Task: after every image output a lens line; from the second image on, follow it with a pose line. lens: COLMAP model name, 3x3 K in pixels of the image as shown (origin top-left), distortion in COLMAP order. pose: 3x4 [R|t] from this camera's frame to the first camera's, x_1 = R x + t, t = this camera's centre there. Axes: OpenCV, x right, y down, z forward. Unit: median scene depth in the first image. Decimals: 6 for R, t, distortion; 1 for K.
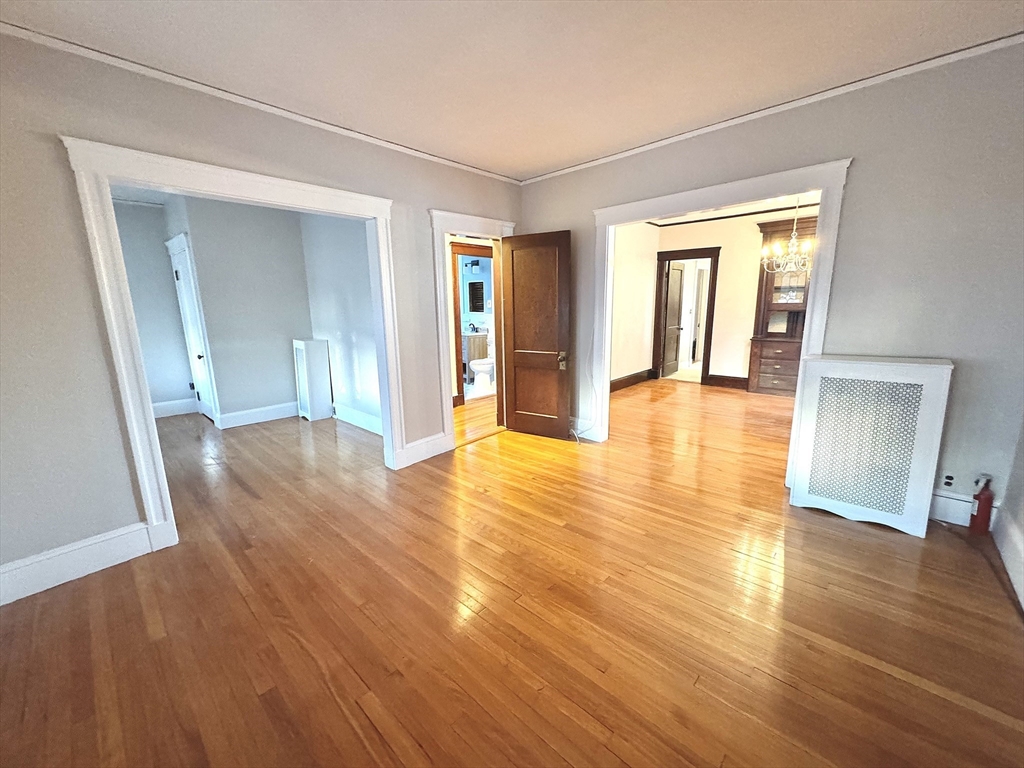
lens RADIAL K [[406.7, 0, 512.2], [0, 406.7, 382.5], [0, 0, 1]] dist [-0.007884, 0.001452]
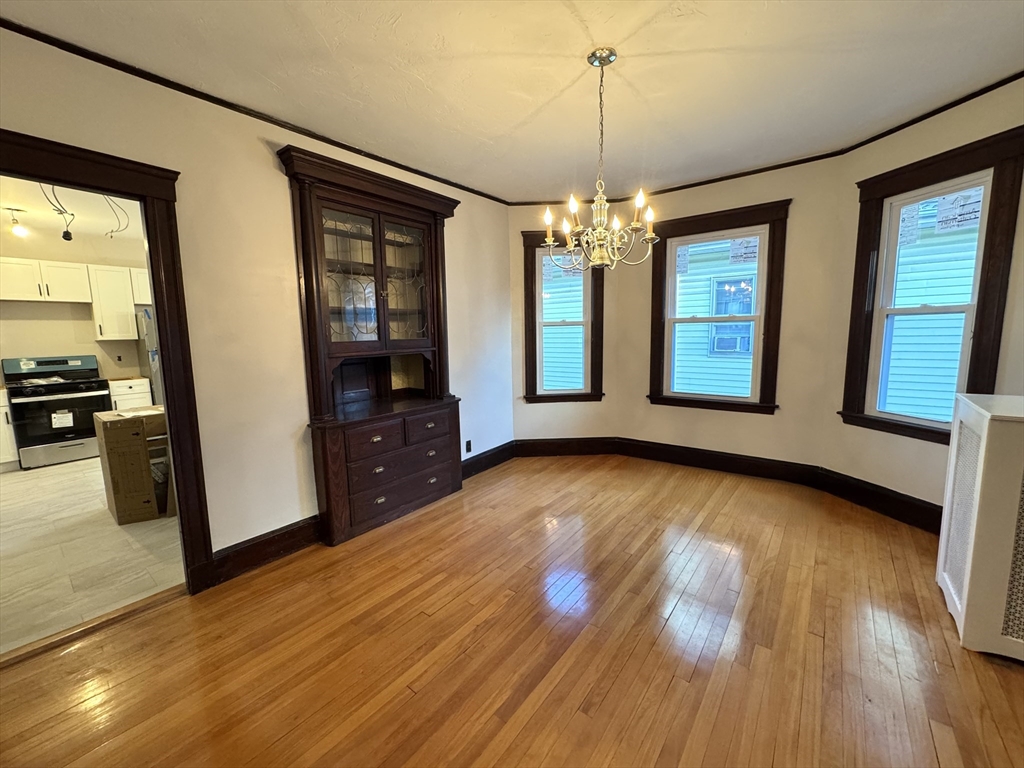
lens RADIAL K [[406.7, 0, 513.4], [0, 406.7, 388.0], [0, 0, 1]] dist [-0.007884, 0.001452]
pose [[-0.075258, -0.117854, 0.990175, 0.241788], [0.216983, 0.967262, 0.131619, -0.238947], [-0.973270, 0.224756, -0.047222, 1.227055]]
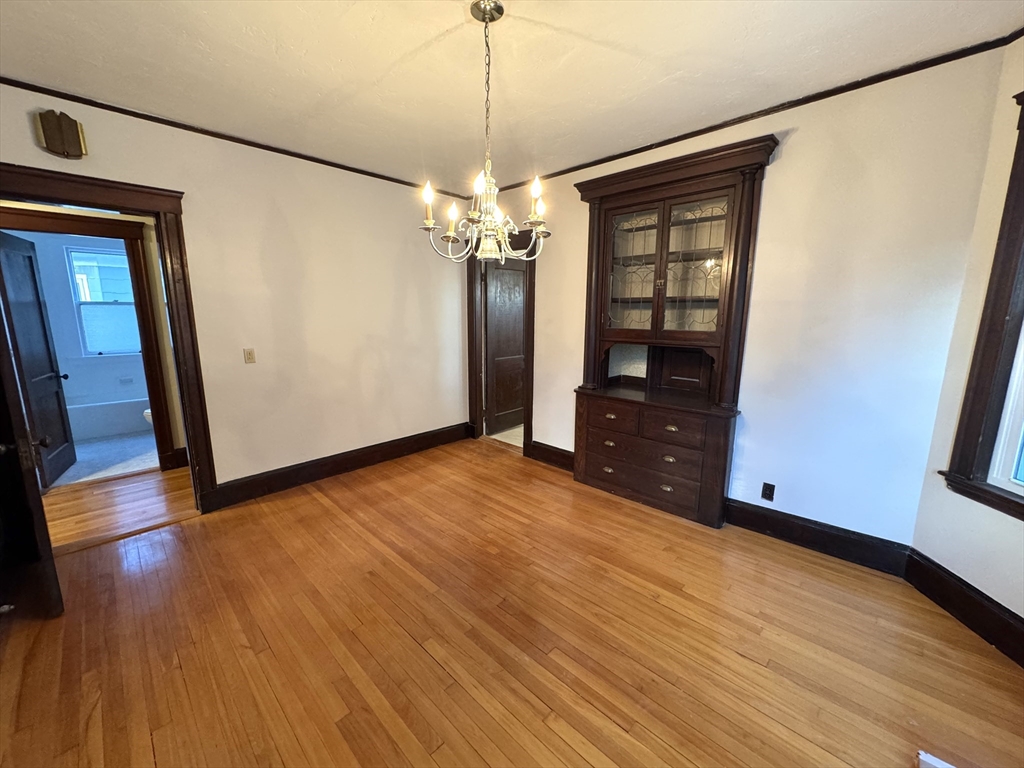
lens RADIAL K [[406.7, 0, 508.8], [0, 406.7, 386.1], [0, 0, 1]] dist [-0.007884, 0.001452]
pose [[0.999203, 0.030104, -0.026226, 0.768144], [-0.030395, 0.999480, -0.010773, -0.155622], [0.025888, 0.011562, 0.999598, 0.643821]]
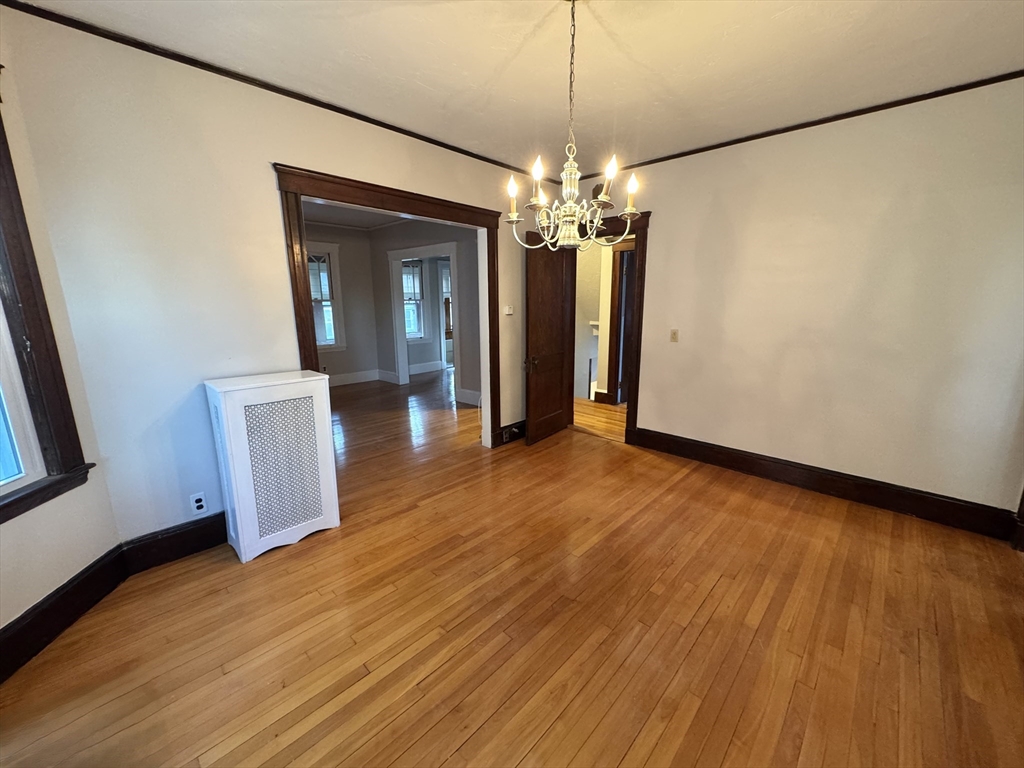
lens RADIAL K [[406.7, 0, 517.8], [0, 406.7, 387.7], [0, 0, 1]] dist [-0.007884, 0.001452]
pose [[-0.009248, 0.238470, -0.971106, 1.177779], [-0.190963, 0.952853, 0.235807, -0.241723], [0.981554, 0.187626, 0.036727, 1.028434]]
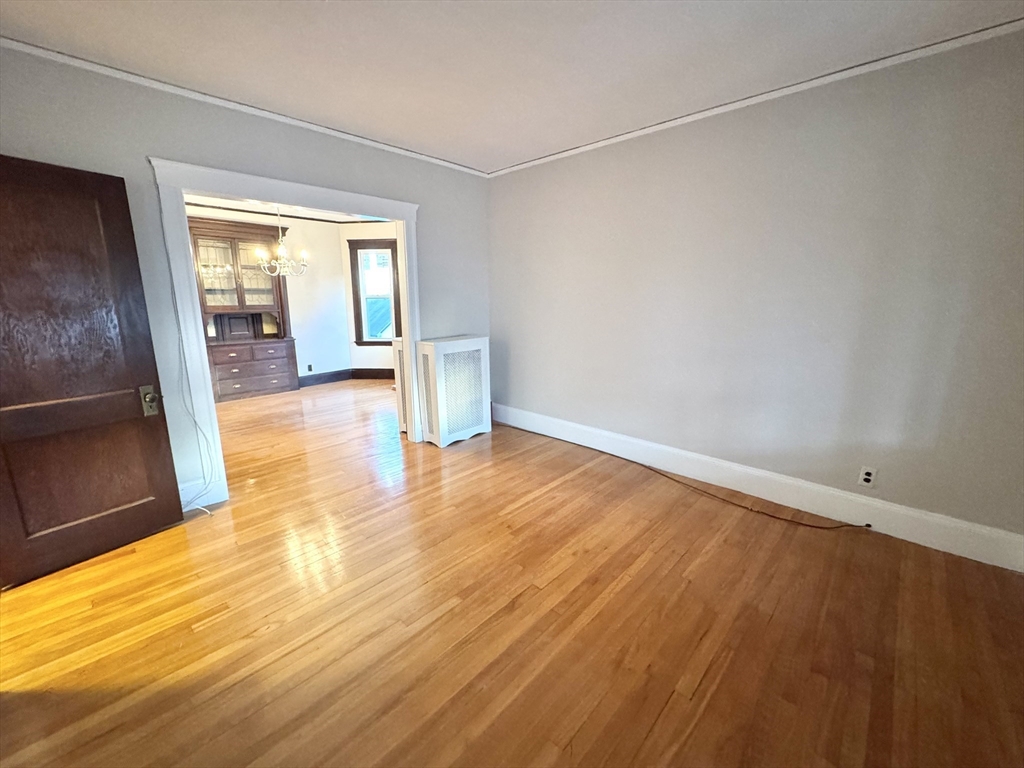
lens RADIAL K [[406.7, 0, 516.0], [0, 406.7, 378.6], [0, 0, 1]] dist [-0.007884, 0.001452]
pose [[0.013210, -0.174923, 0.984493, -0.432850], [0.194088, 0.966302, 0.169087, -0.078223], [-0.980895, 0.188845, 0.046715, 0.431153]]
